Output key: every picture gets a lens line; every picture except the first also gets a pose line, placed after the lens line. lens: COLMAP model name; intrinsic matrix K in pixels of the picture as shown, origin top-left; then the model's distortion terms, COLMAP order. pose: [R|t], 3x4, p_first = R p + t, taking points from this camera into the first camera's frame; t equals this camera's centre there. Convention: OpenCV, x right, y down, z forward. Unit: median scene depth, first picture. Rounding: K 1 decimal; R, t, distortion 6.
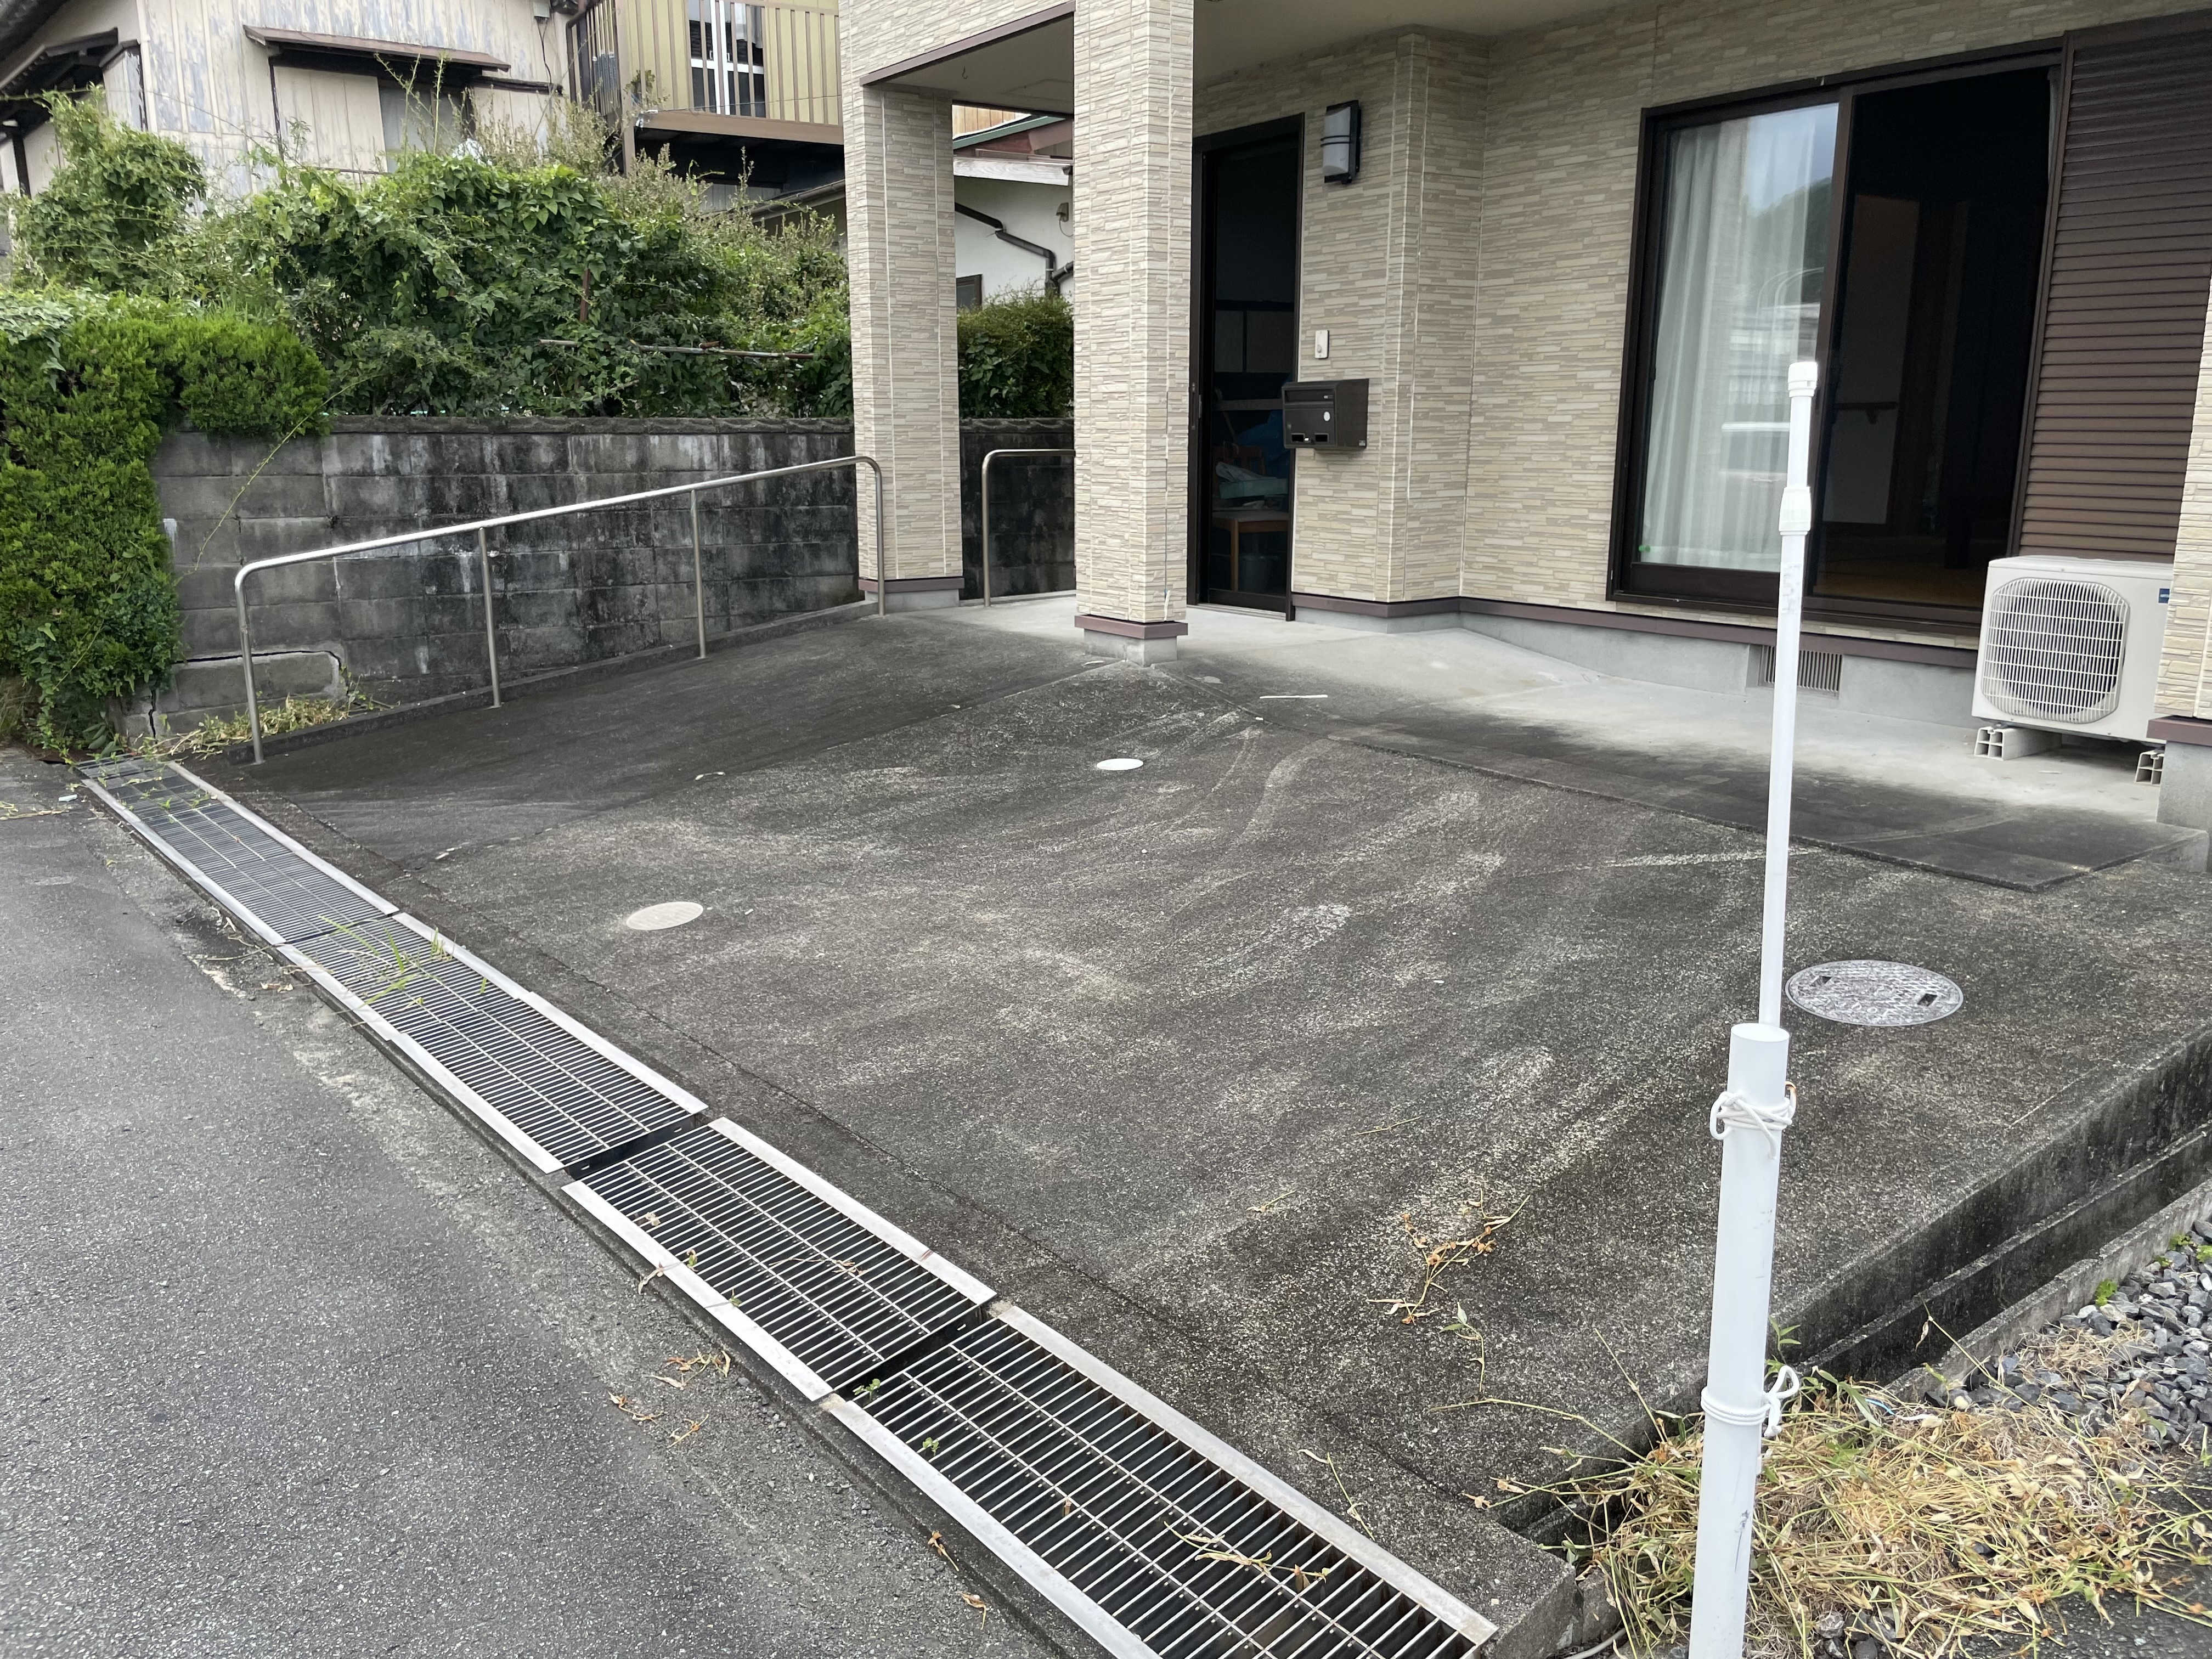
lens RADIAL K [[1659.8, 0, 1106.0], [0, 1659.8, 829.5], [0, 0, 1]] dist [0.040979, -0.028840]
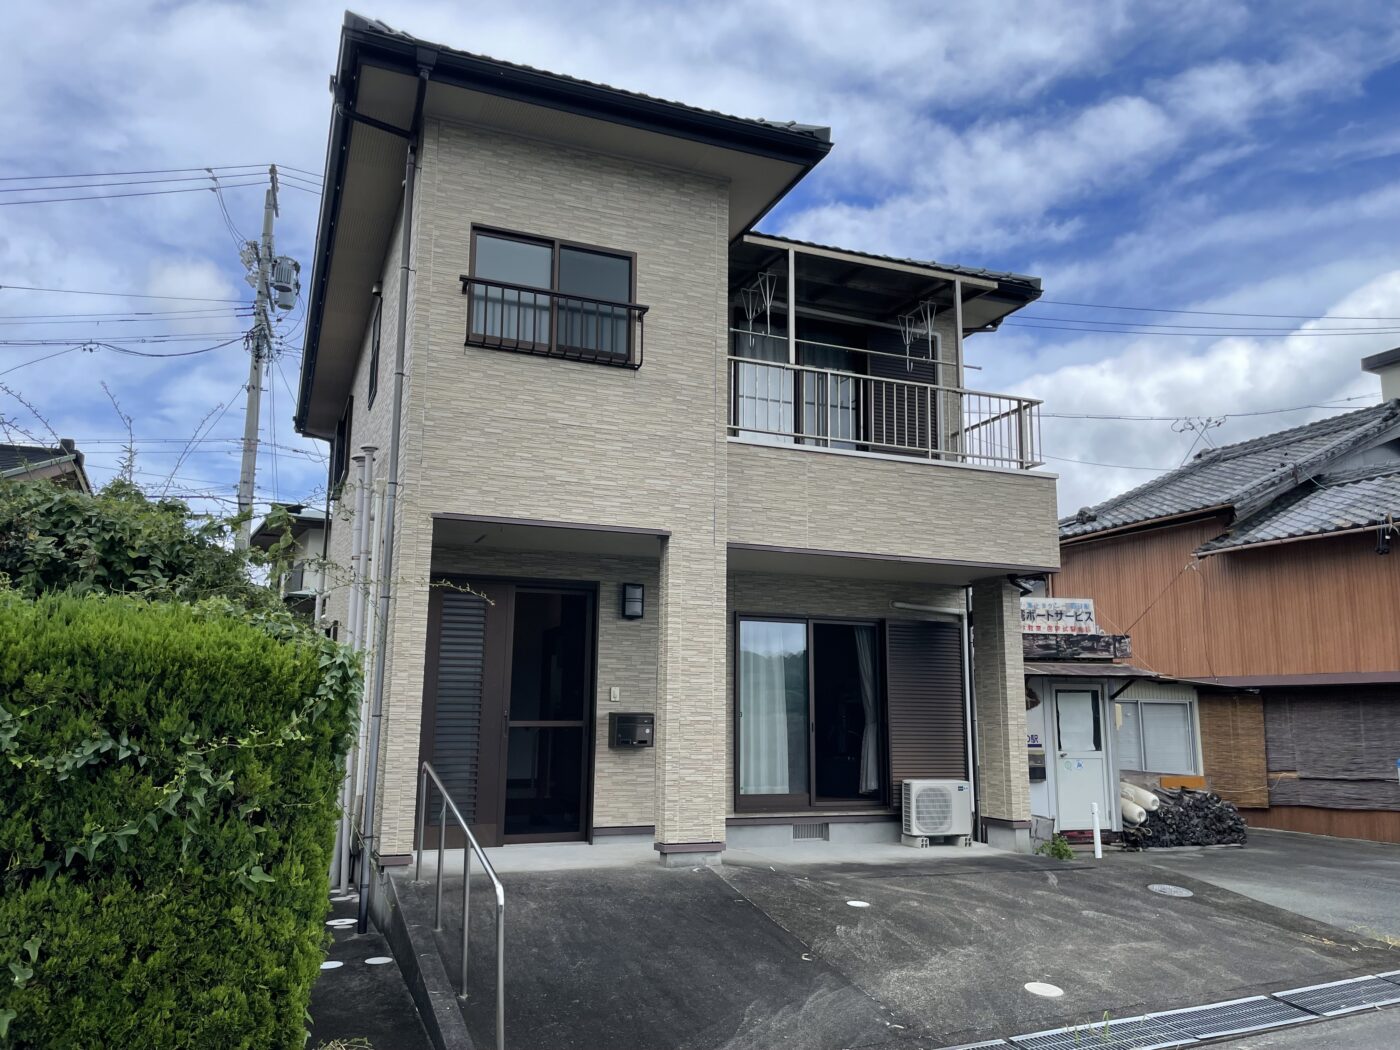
lens RADIAL K [[1050.5, 0, 700.0], [0, 1050.5, 525.0], [0, 0, 1]] dist [0.040979, -0.028840]
pose [[0.240310, 0.182492, 0.953388, -1.067141], [0.220465, 0.946240, -0.236695, -0.167135], [-0.945329, 0.267069, 0.187158, 0.629874]]
